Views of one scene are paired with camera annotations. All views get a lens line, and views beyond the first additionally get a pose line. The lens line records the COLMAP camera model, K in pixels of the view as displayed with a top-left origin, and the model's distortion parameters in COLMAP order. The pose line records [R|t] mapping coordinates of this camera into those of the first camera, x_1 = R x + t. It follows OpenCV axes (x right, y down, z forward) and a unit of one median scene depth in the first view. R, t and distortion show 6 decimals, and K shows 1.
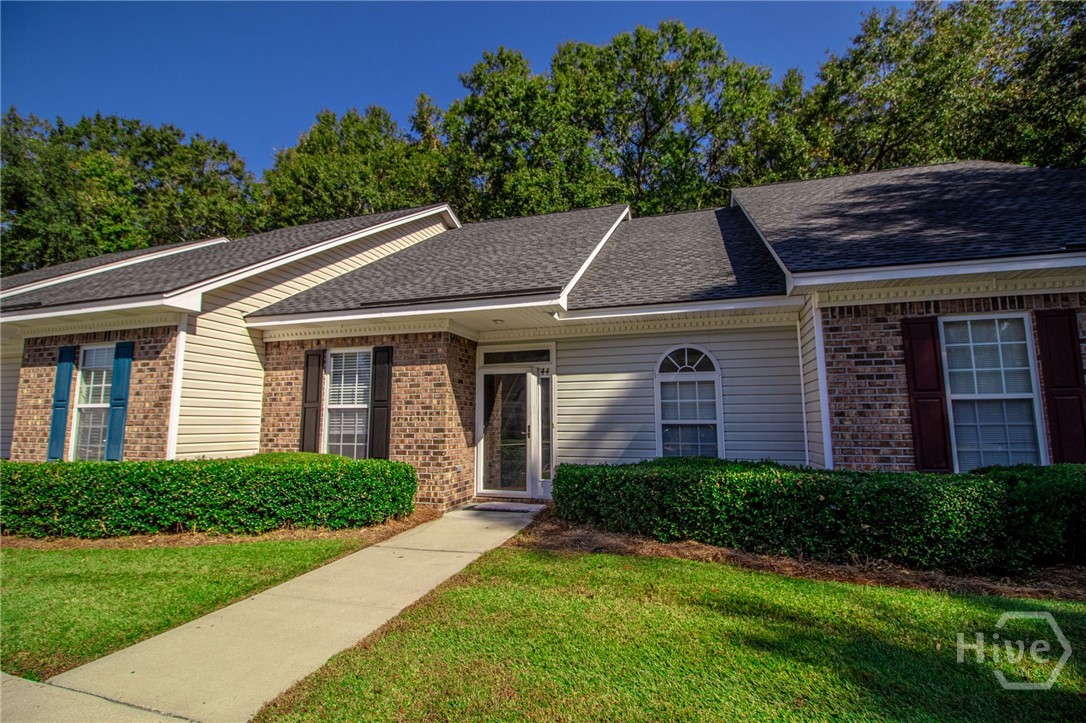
lens RADIAL K [[515.1, 0, 540.2], [0, 515.1, 357.5], [0, 0, 1]] dist [0.001509, -0.014720]
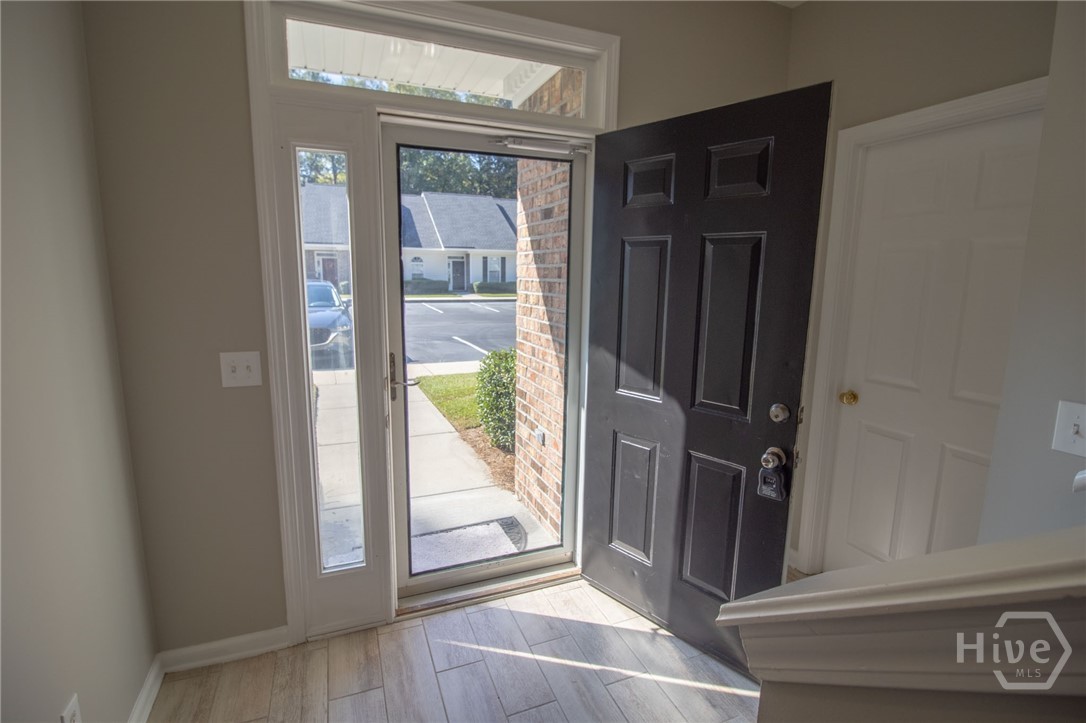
lens RADIAL K [[515.1, 0, 540.2], [0, 515.1, 357.5], [0, 0, 1]] dist [0.001509, -0.014720]
pose [[-0.766012, 0.096015, -0.635615, 0.094627], [0.071325, 0.995372, 0.064402, 0.125986], [0.638857, 0.003998, -0.769315, 1.289534]]
